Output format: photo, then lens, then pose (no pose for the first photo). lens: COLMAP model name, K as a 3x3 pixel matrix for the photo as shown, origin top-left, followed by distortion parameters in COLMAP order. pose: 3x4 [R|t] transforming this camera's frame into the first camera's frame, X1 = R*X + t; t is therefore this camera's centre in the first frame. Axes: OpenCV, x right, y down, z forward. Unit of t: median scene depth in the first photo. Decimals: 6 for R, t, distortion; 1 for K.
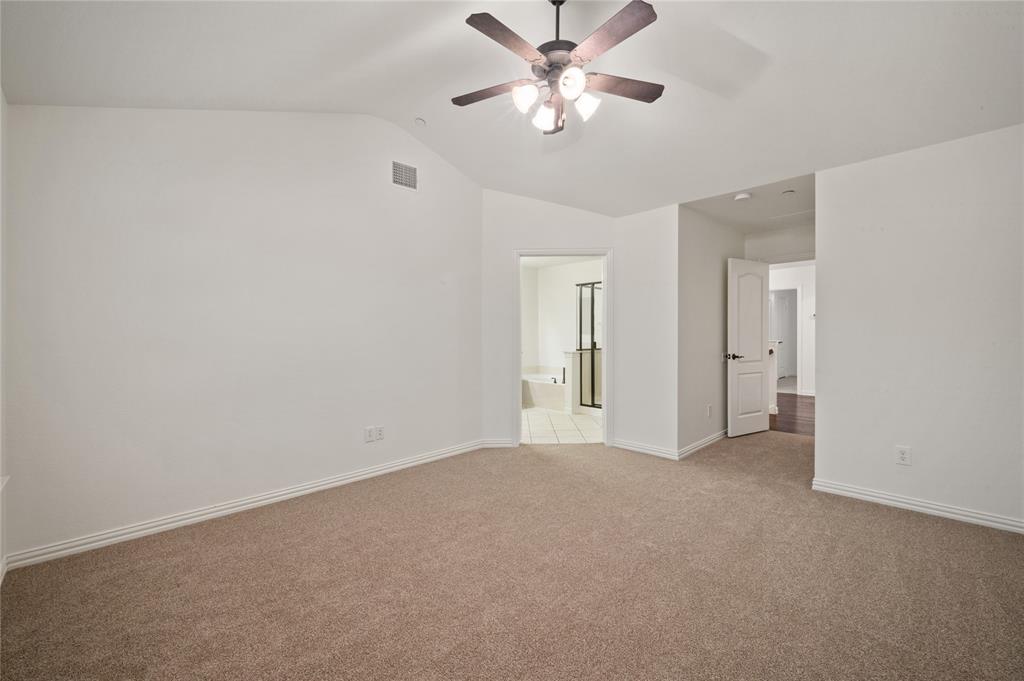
lens RADIAL K [[422.2, 0, 513.5], [0, 422.2, 342.2], [0, 0, 1]] dist [0.002900, 0.000314]
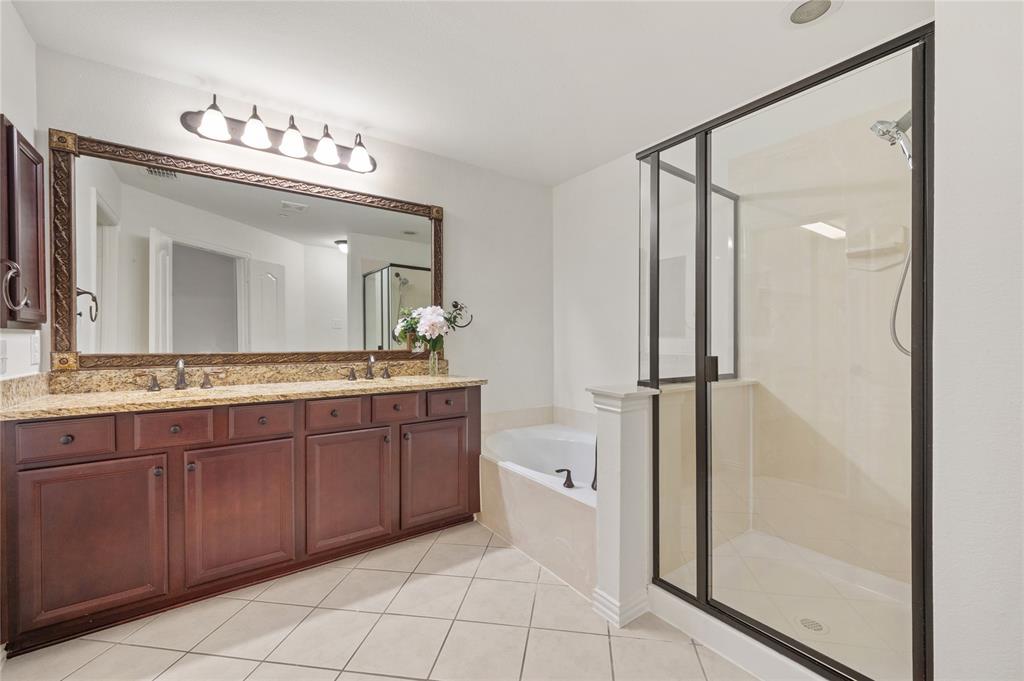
lens RADIAL K [[422.2, 0, 513.5], [0, 422.2, 342.2], [0, 0, 1]] dist [0.002900, 0.000314]
pose [[0.986445, 0.002787, -0.164069, 0.113238], [-0.005673, 0.999837, -0.017121, -0.002670], [0.163995, 0.017819, 0.986300, 0.710266]]
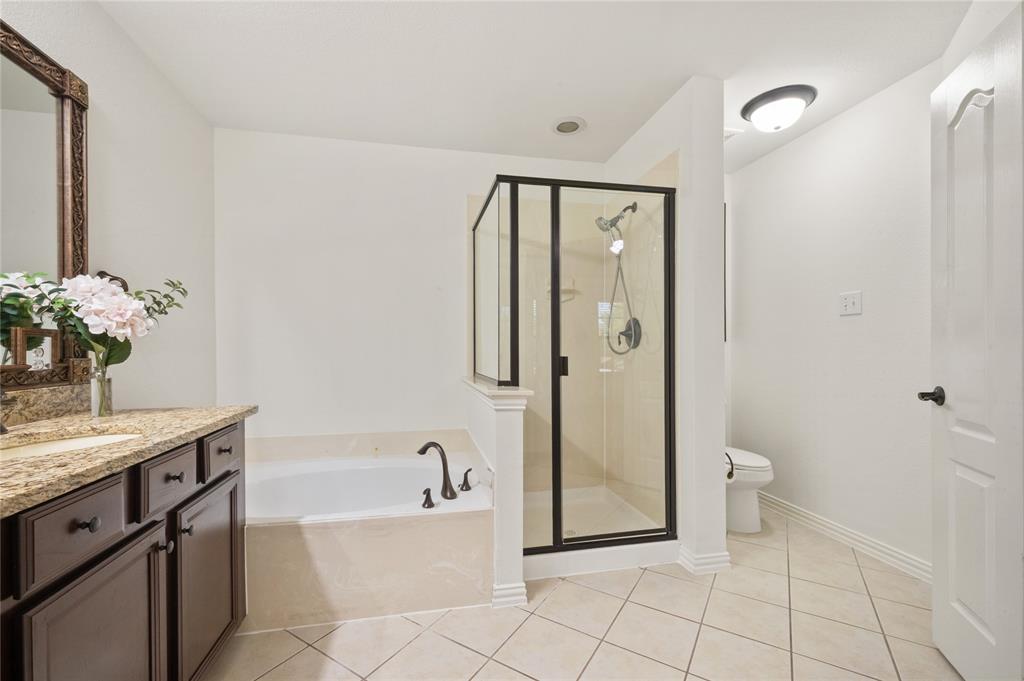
lens RADIAL K [[432.3, 0, 515.8], [0, 432.3, 344.4], [0, 0, 1]] dist [0.001984, 0.000178]
pose [[0.537892, 0.004739, 0.843001, -0.117236], [0.018335, 0.999682, -0.017319, -0.003632], [-0.842814, 0.024772, 0.537634, 0.823947]]
